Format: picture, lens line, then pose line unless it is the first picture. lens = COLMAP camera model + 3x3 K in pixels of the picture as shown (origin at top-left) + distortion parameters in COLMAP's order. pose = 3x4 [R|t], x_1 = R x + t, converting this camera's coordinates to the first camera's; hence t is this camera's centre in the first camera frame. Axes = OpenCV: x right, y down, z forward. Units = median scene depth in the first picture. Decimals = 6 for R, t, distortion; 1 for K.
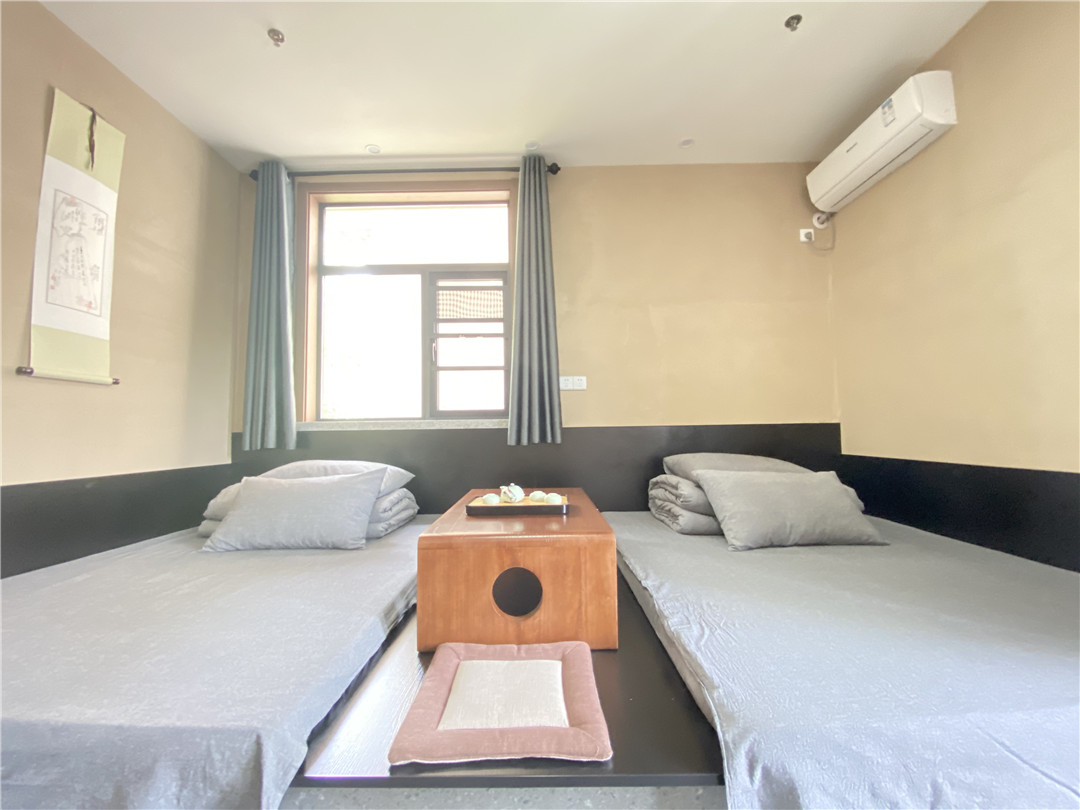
lens RADIAL K [[439.5, 0, 545.0], [0, 439.5, 403.3], [0, 0, 1]] dist [0.041493, -0.031708]
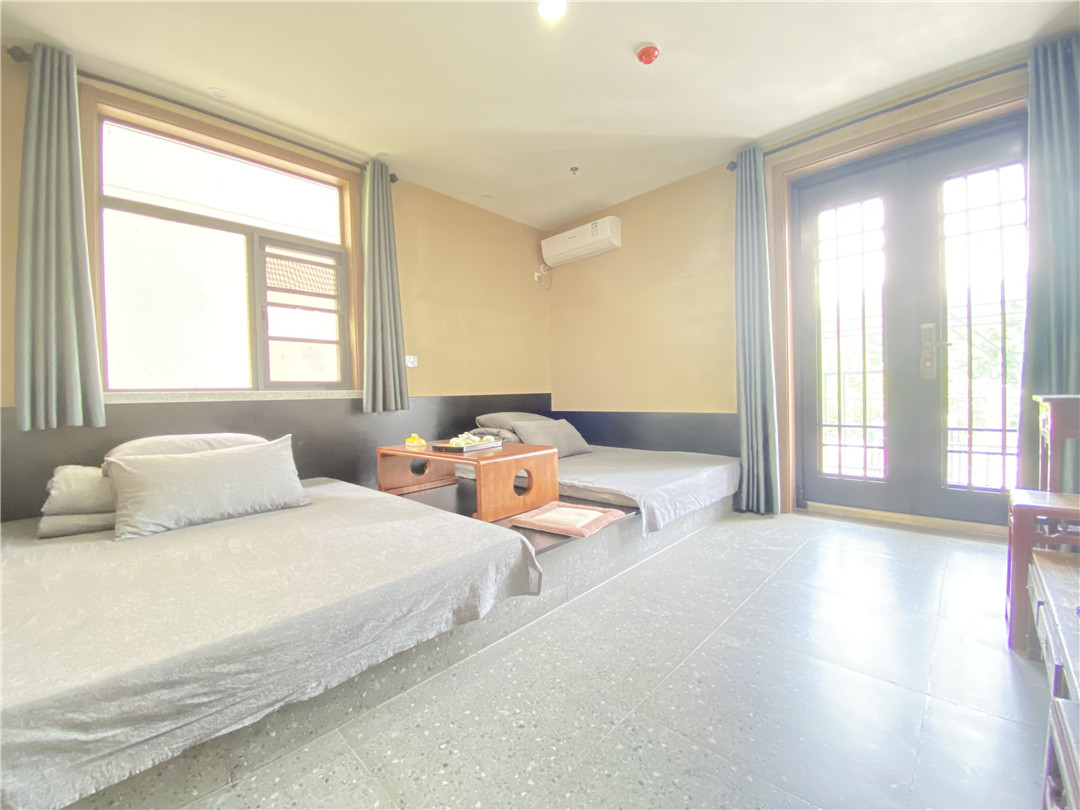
lens RADIAL K [[439.5, 0, 545.0], [0, 439.5, 403.3], [0, 0, 1]] dist [0.041493, -0.031708]
pose [[0.681653, -0.019283, 0.731421, -0.585148], [-0.026126, 0.998374, 0.050669, -0.000334], [-0.731209, -0.053647, 0.680041, -0.132884]]
